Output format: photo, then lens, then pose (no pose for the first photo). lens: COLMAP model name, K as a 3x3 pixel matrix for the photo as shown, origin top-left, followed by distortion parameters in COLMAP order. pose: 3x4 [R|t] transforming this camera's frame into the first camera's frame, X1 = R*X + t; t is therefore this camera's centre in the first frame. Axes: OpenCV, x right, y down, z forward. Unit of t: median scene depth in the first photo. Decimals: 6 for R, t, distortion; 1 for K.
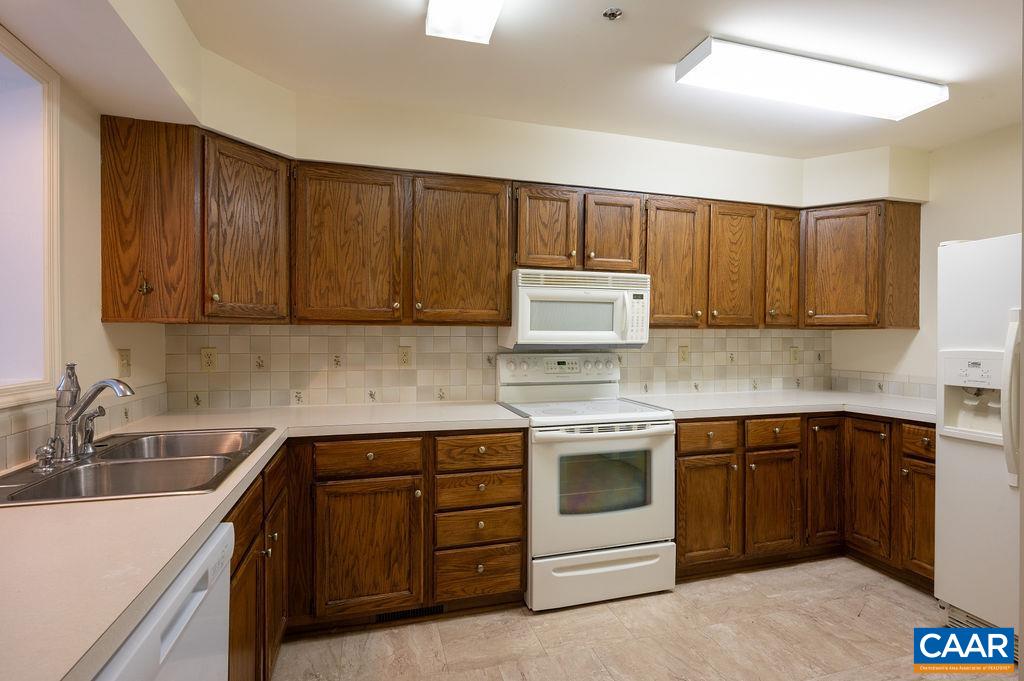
lens RADIAL K [[495.6, 0, 512.0], [0, 495.6, 340.5], [0, 0, 1]] dist [-0.000771, 0.000098]
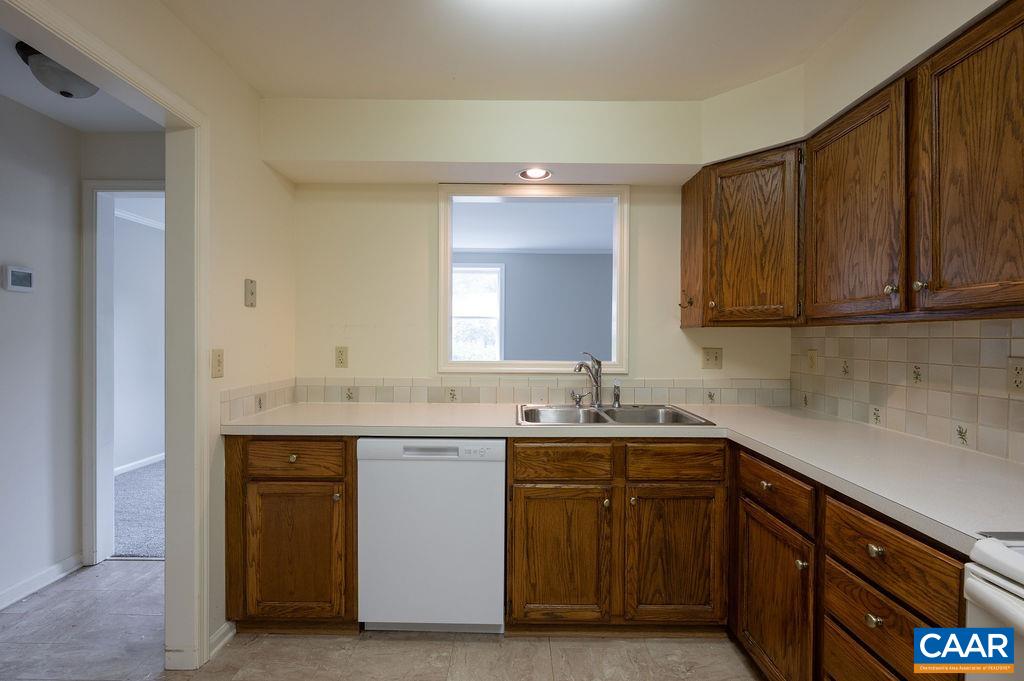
lens RADIAL K [[465.1, 0, 512.0], [0, 465.1, 340.5], [0, 0, 1]] dist [0.000106, -0.000386]
pose [[-0.286248, 0.001222, -0.958155, 0.468786], [-0.011006, 0.999929, 0.004563, -0.002031], [0.958092, 0.011851, -0.286215, 0.684754]]
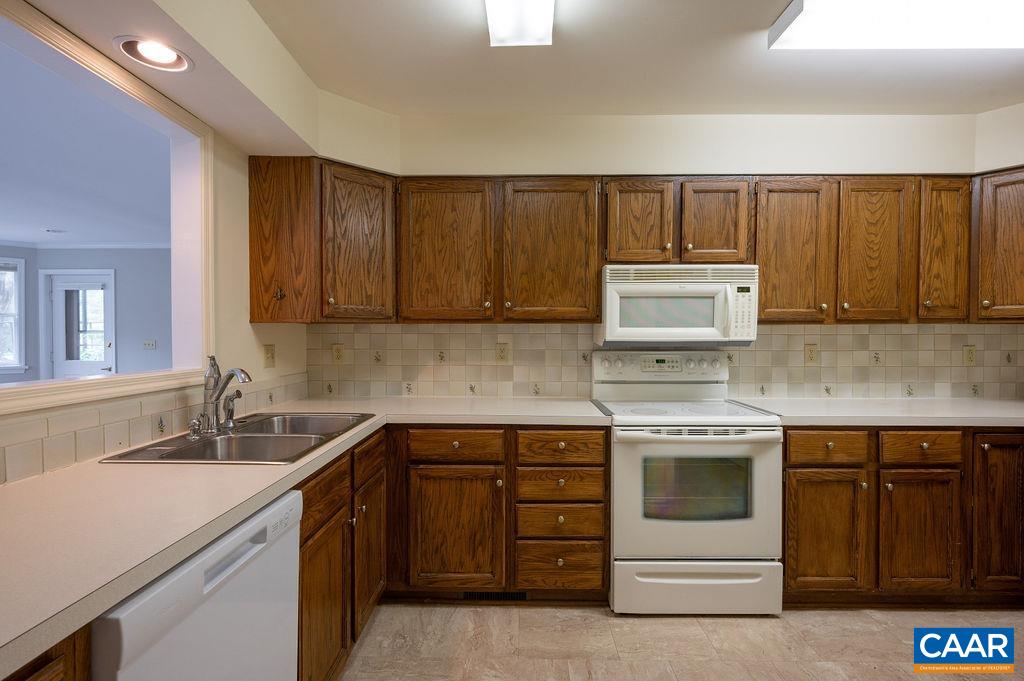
lens RADIAL K [[489.2, 0, 512.0], [0, 489.2, 340.5], [0, 0, 1]] dist [0.000722, -0.000313]
pose [[0.956180, 0.001336, -0.292775, 0.120182], [0.000142, 0.999987, 0.005028, 0.000778], [0.292778, -0.004850, 0.956168, 0.012940]]
